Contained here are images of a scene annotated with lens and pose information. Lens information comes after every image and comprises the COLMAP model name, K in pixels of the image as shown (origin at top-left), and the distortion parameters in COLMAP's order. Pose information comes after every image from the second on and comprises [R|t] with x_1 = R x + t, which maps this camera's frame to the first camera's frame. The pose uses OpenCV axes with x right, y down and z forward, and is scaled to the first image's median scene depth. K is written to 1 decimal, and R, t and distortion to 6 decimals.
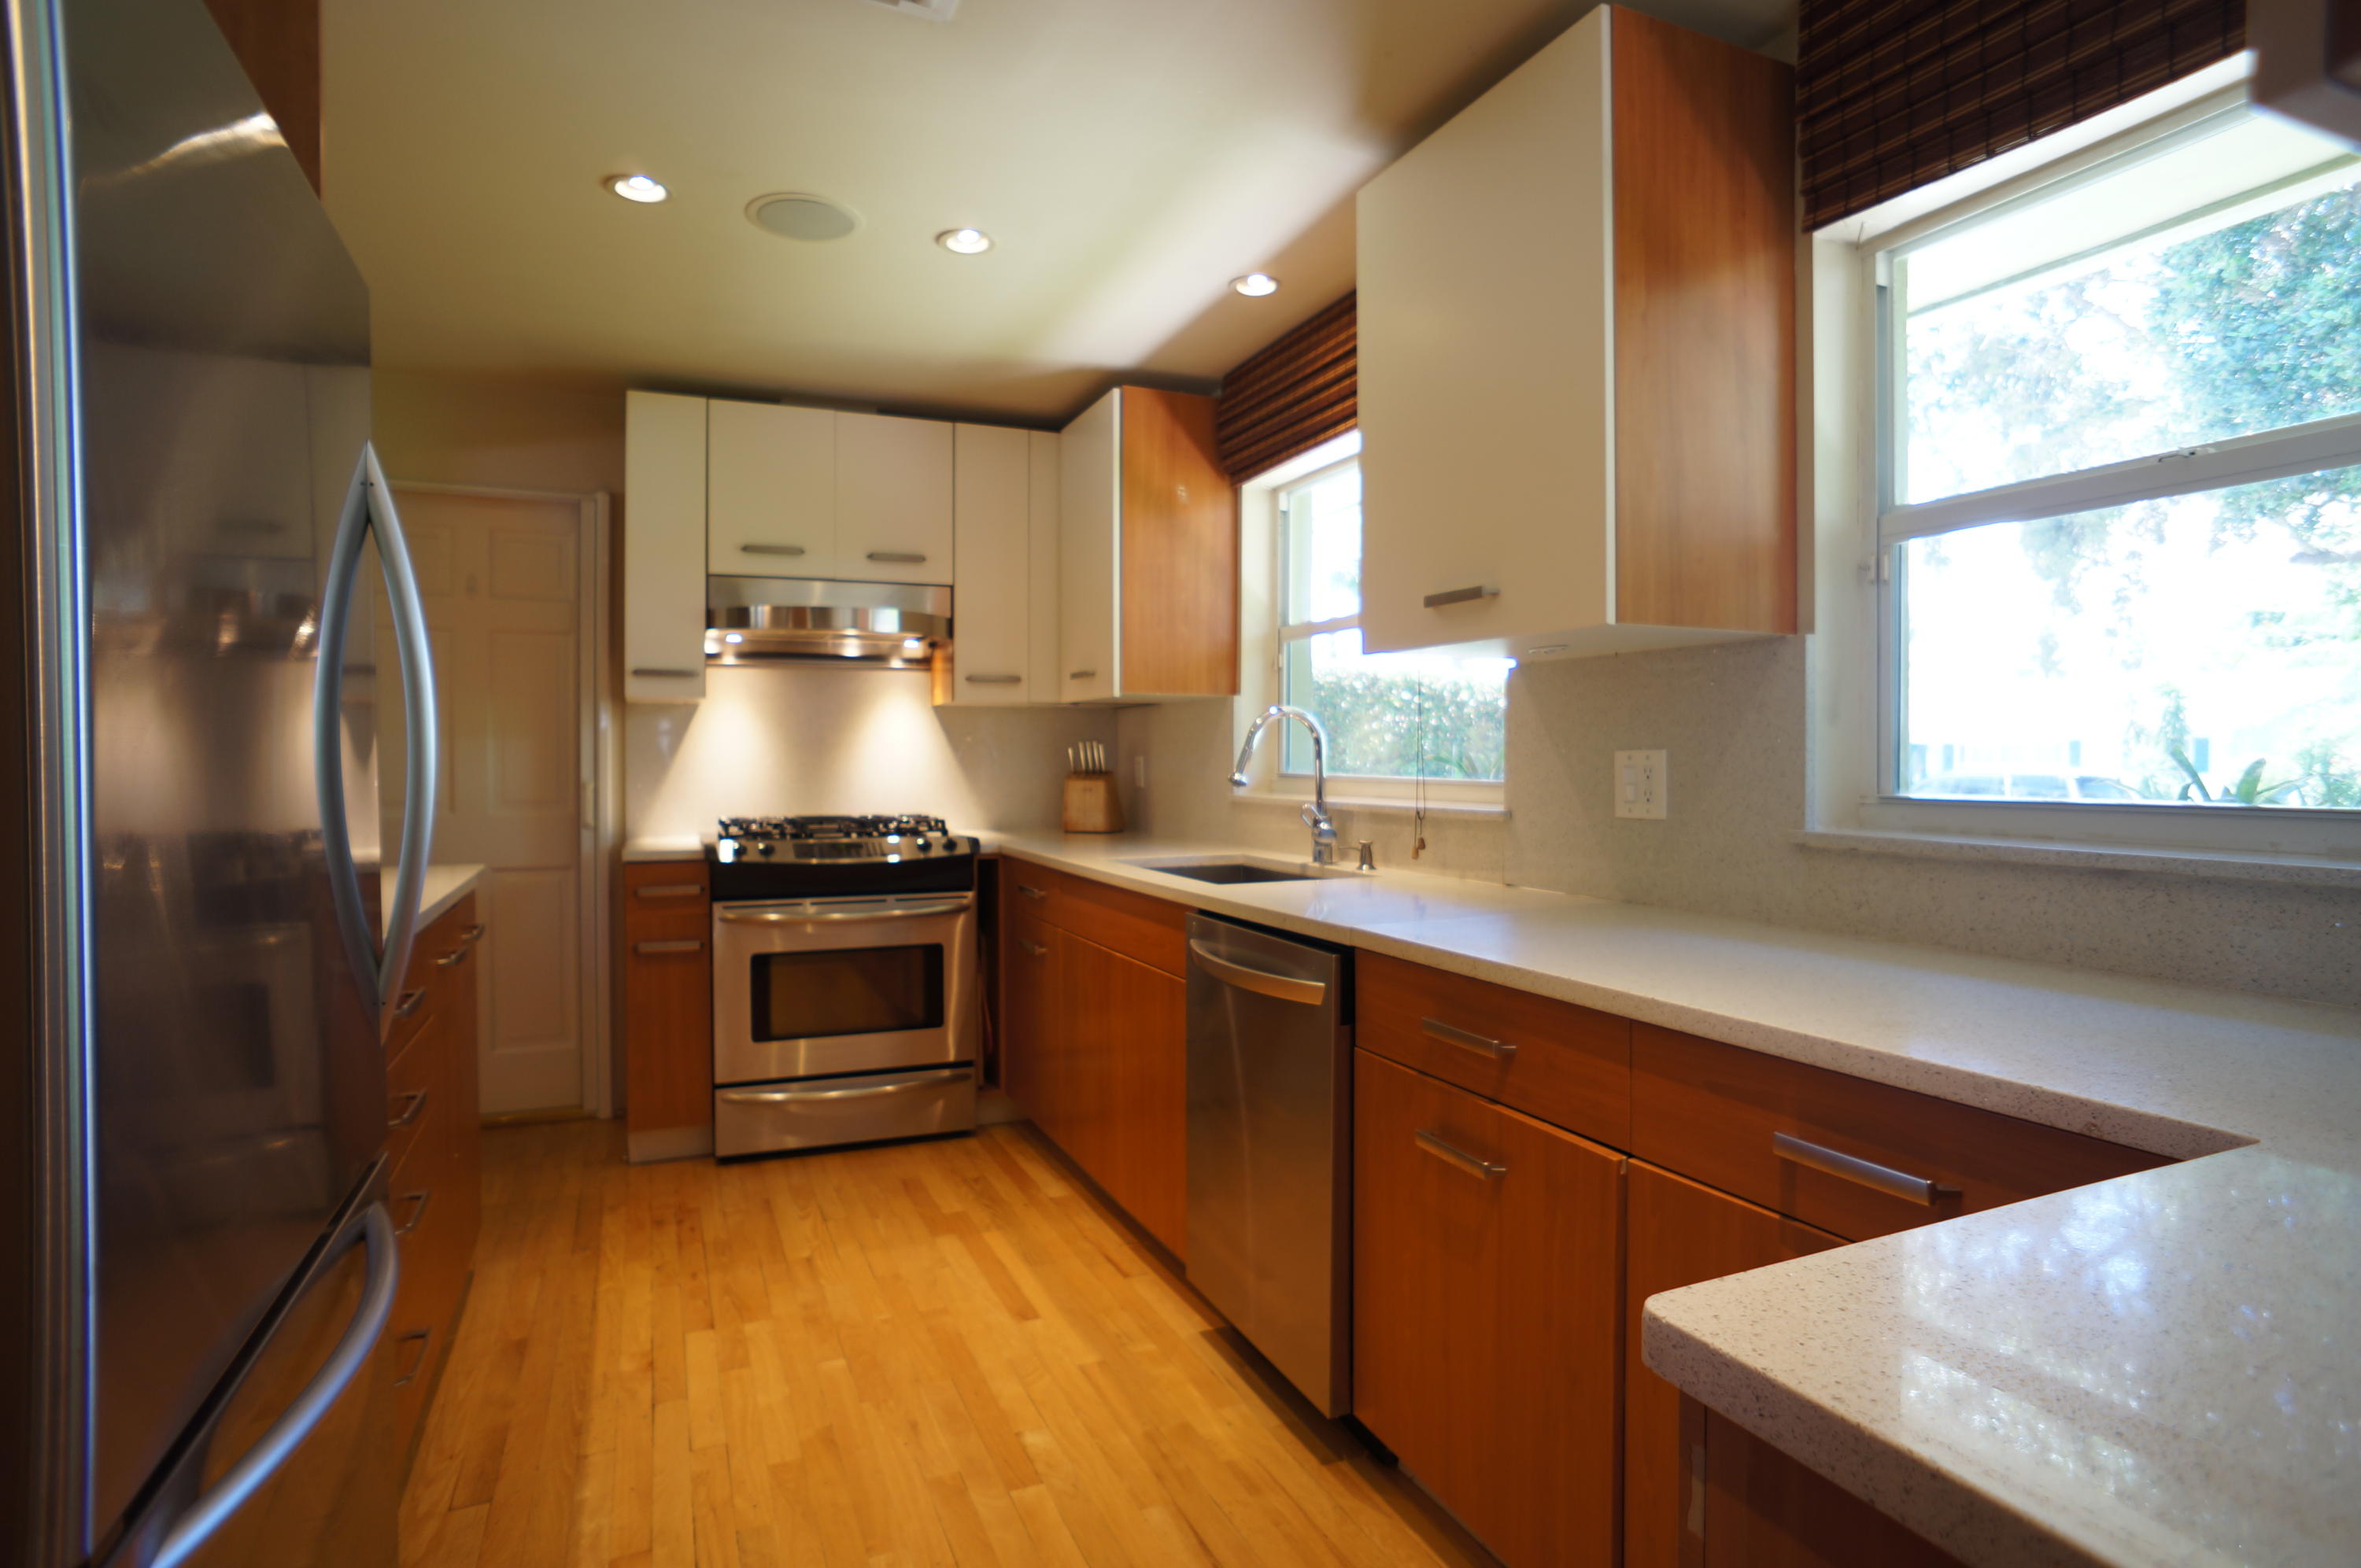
lens RADIAL K [[1242.3, 0, 1206.6], [0, 1242.3, 769.8], [0, 0, 1]] dist [-0.082519, 0.054747]
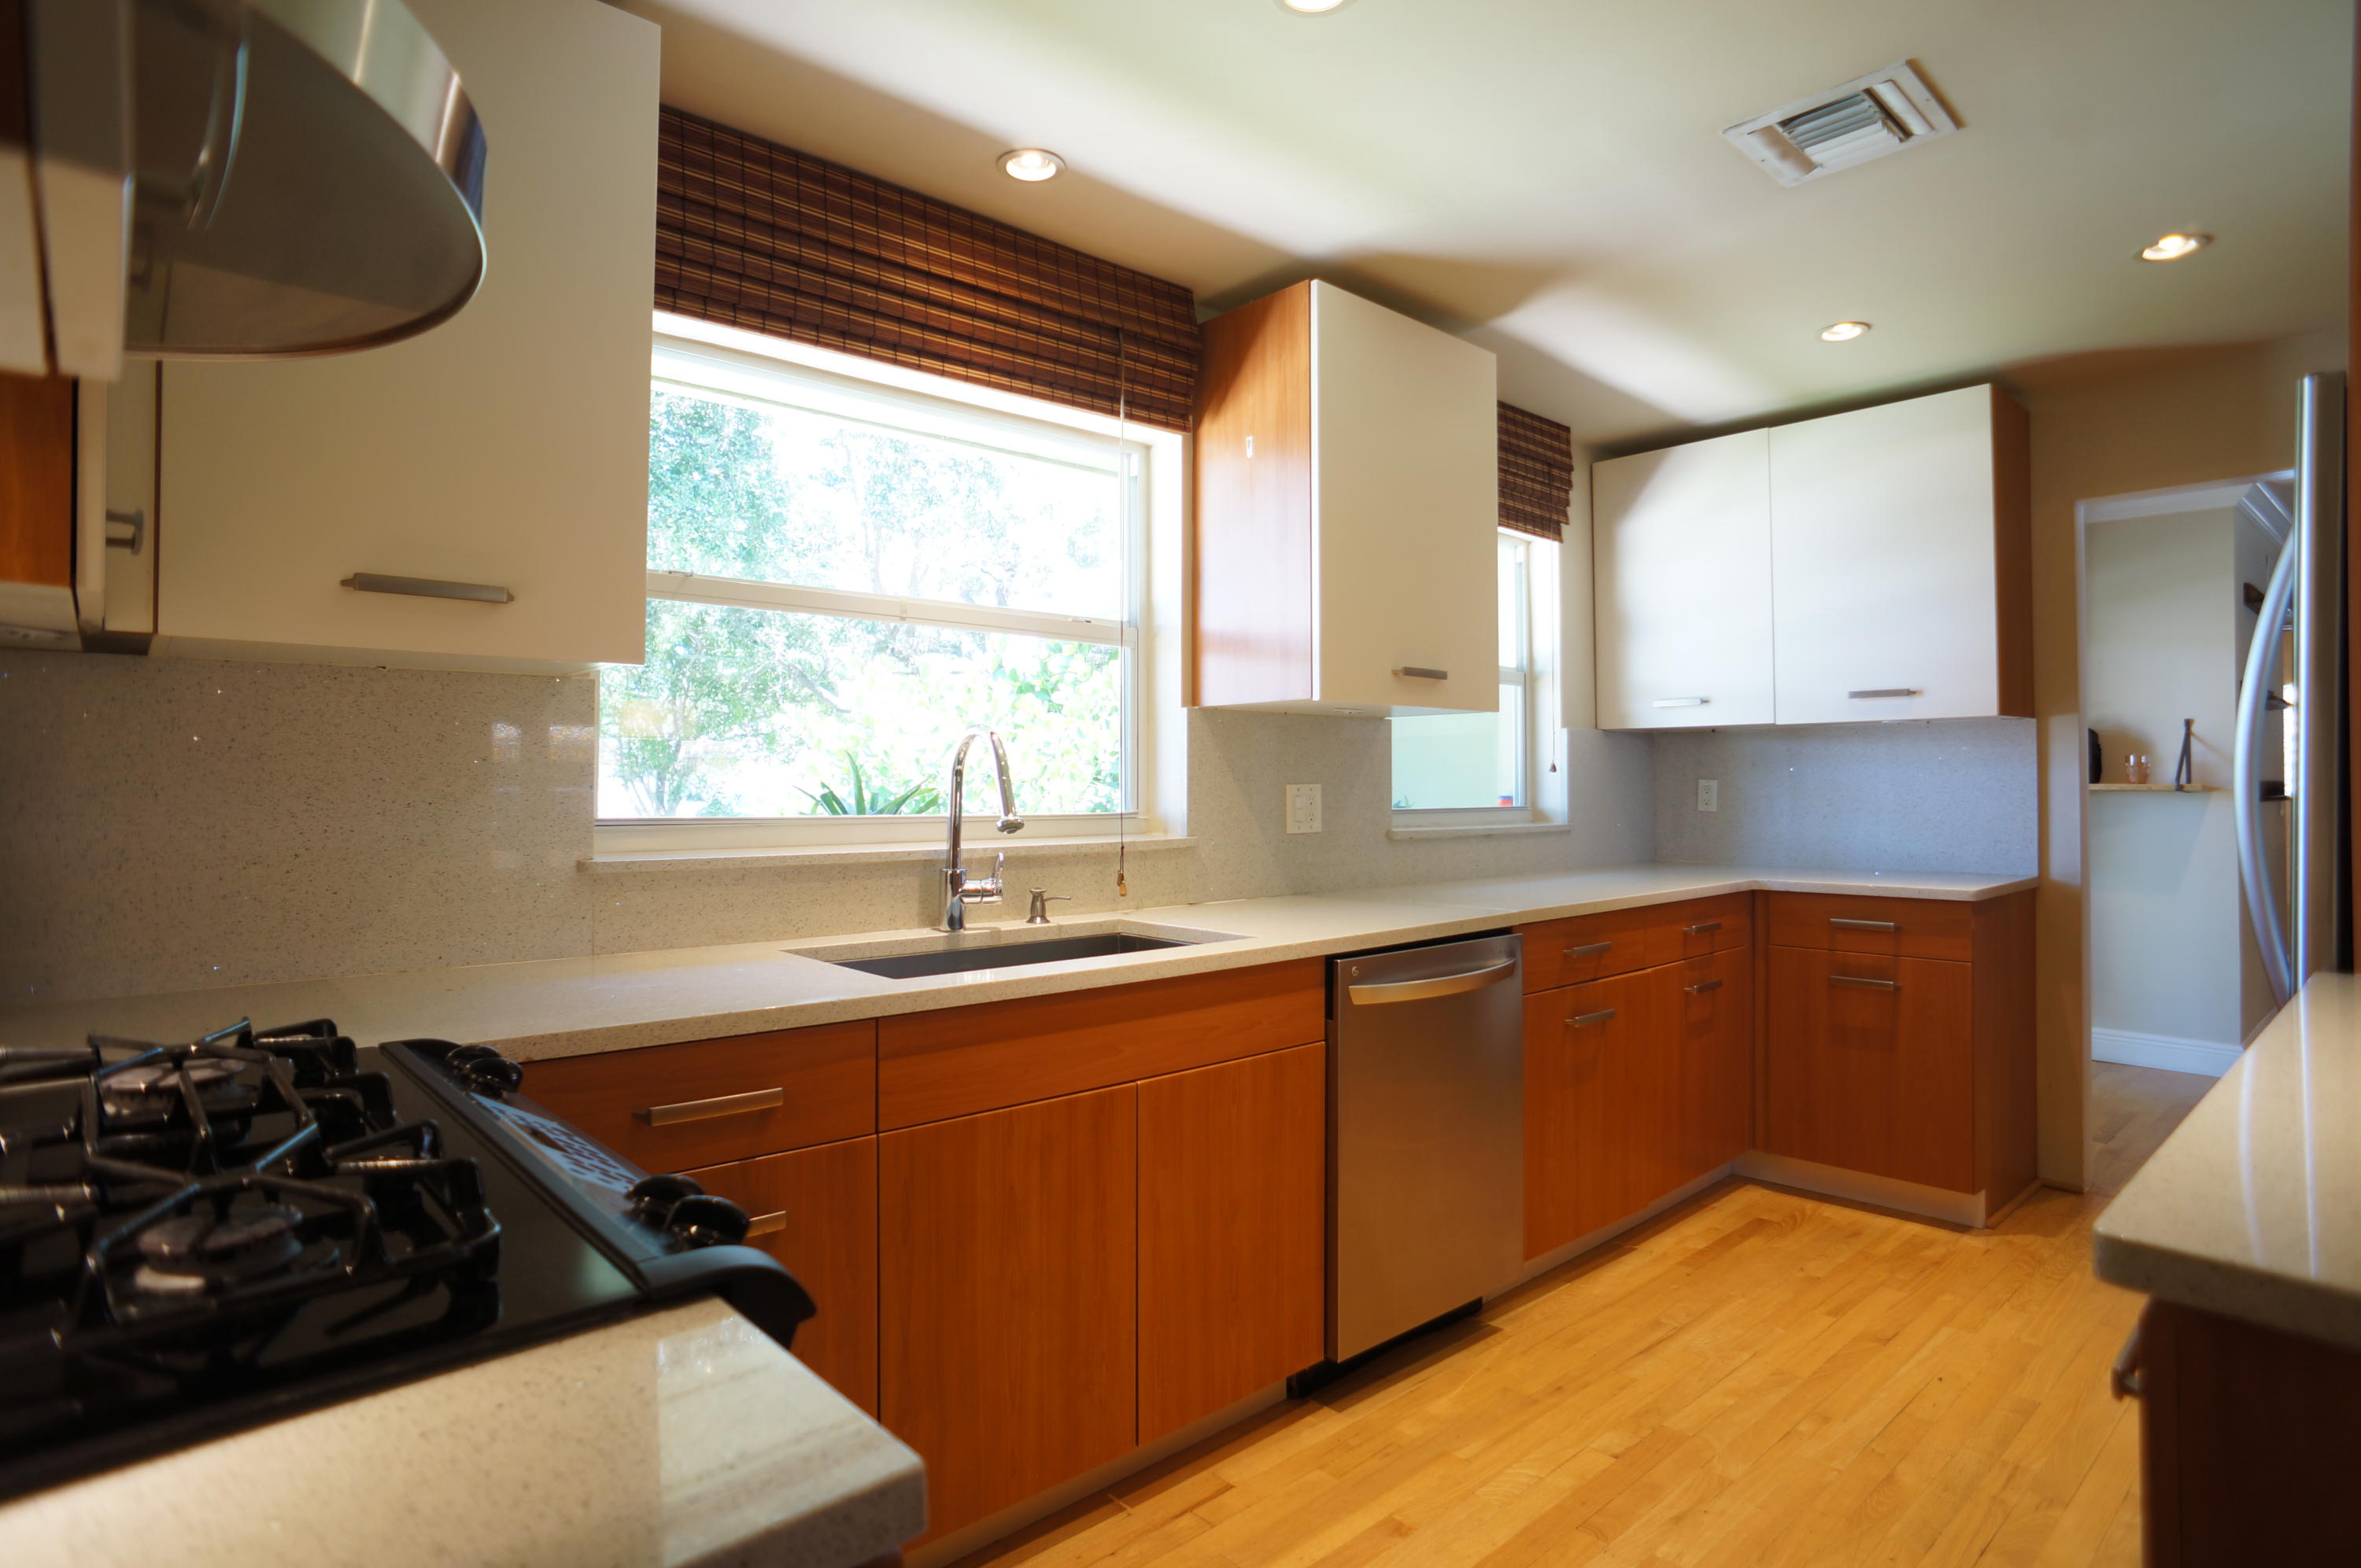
lens RADIAL K [[1242.3, 0, 1206.6], [0, 1242.3, 769.8], [0, 0, 1]] dist [-0.082519, 0.054747]
pose [[-0.315368, 0.007811, 0.948937, -0.607764], [0.008062, 0.999952, -0.005551, -0.016106], [-0.948935, 0.005900, -0.315416, 0.986252]]
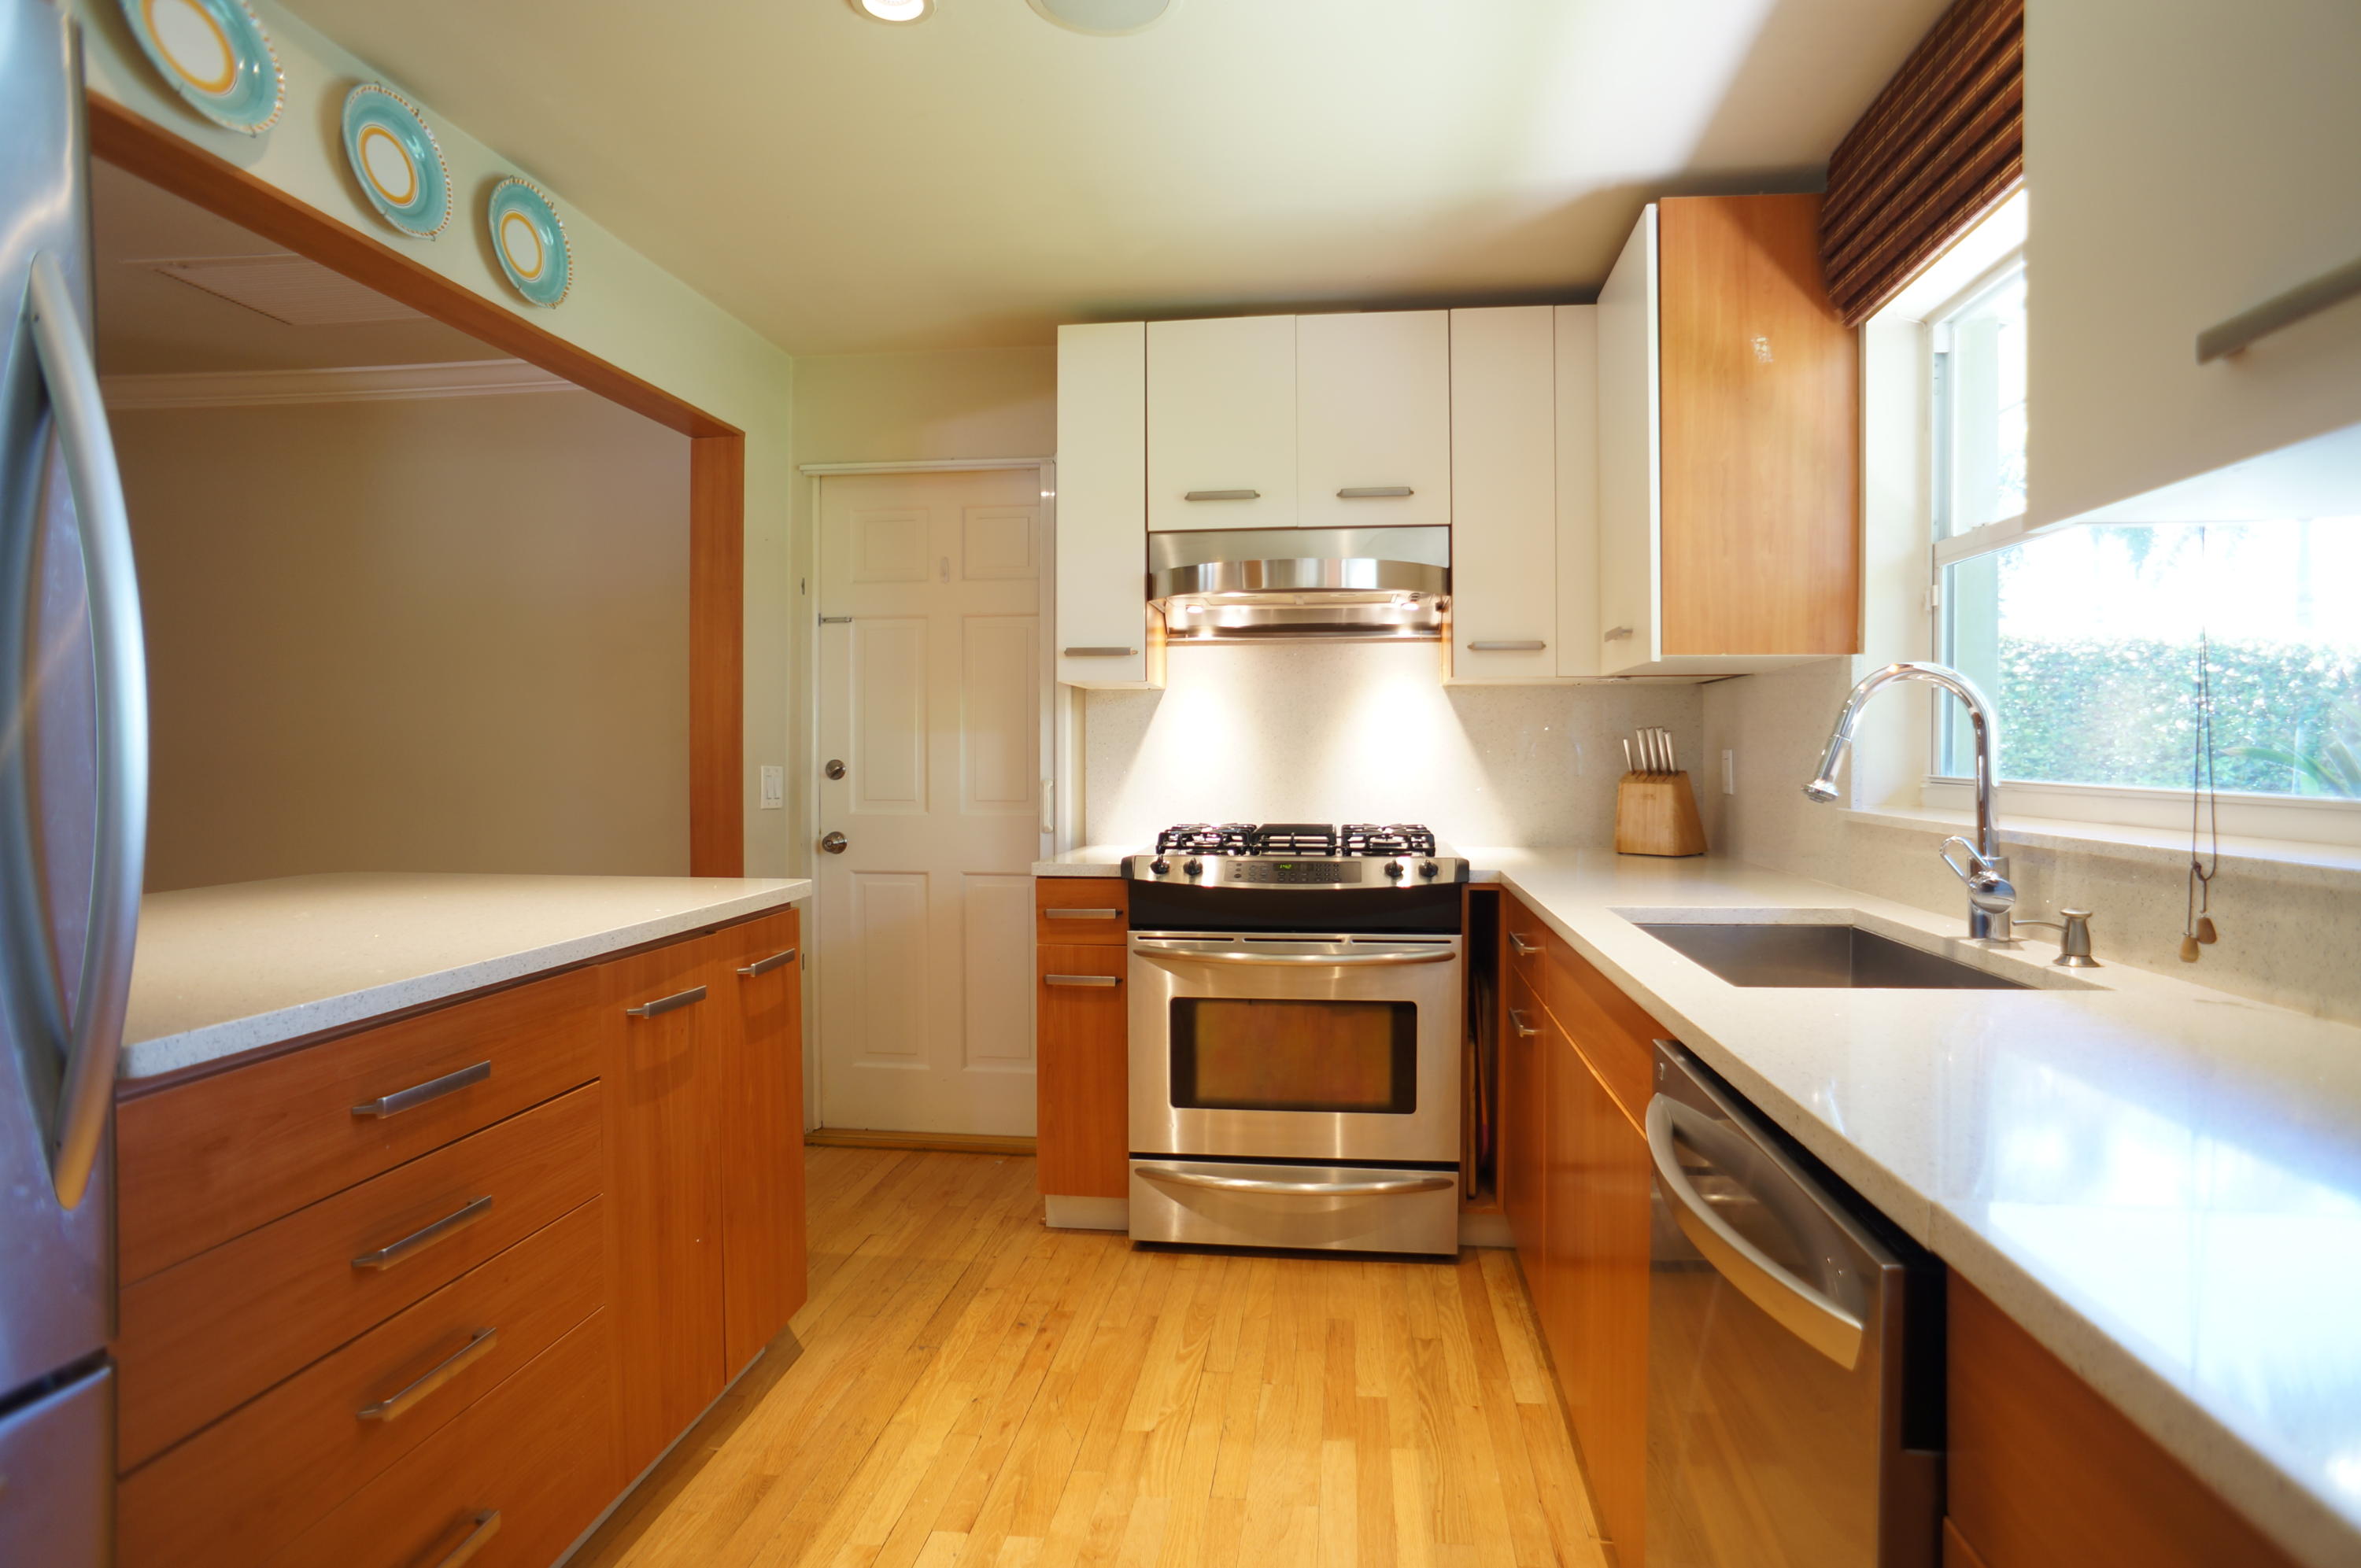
lens RADIAL K [[1242.3, 0, 1206.6], [0, 1242.3, 769.8], [0, 0, 1]] dist [-0.082519, 0.054747]
pose [[0.858178, 0.005661, -0.513321, 0.063590], [-0.003315, 0.999979, 0.005486, -0.003026], [0.513341, -0.003006, 0.858179, 0.316923]]
